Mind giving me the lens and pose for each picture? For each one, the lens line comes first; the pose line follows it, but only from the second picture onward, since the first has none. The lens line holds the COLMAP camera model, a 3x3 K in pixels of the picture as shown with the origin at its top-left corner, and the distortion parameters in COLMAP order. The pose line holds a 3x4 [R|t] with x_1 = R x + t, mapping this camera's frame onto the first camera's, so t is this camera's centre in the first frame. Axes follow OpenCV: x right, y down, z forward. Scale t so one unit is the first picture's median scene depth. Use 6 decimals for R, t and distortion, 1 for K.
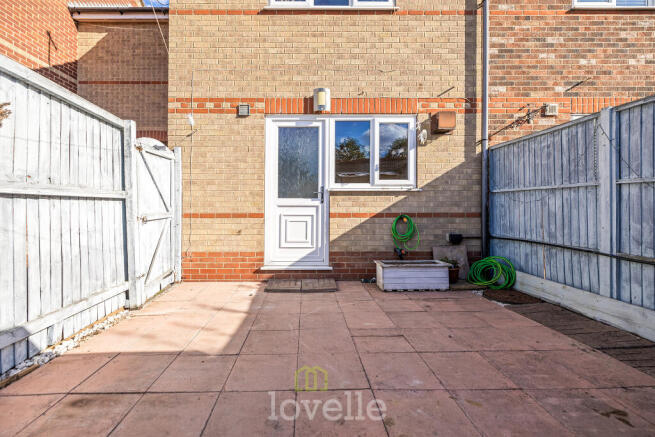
lens RADIAL K [[292.2, 0, 325.5], [0, 292.2, 203.3], [0, 0, 1]] dist [0.000433, 0.000073]
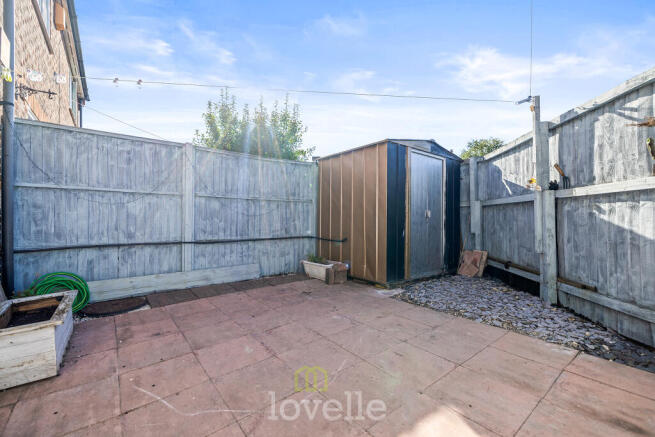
lens RADIAL K [[278.4, 0, 315.6], [0, 278.4, 219.6], [0, 0, 1]] dist [-0.000823, 0.000034]
pose [[-0.559171, 0.001121, 0.829052, -0.528714], [-0.012063, 0.999882, -0.009487, 0.059596], [-0.828965, -0.015306, -0.559091, 1.165868]]
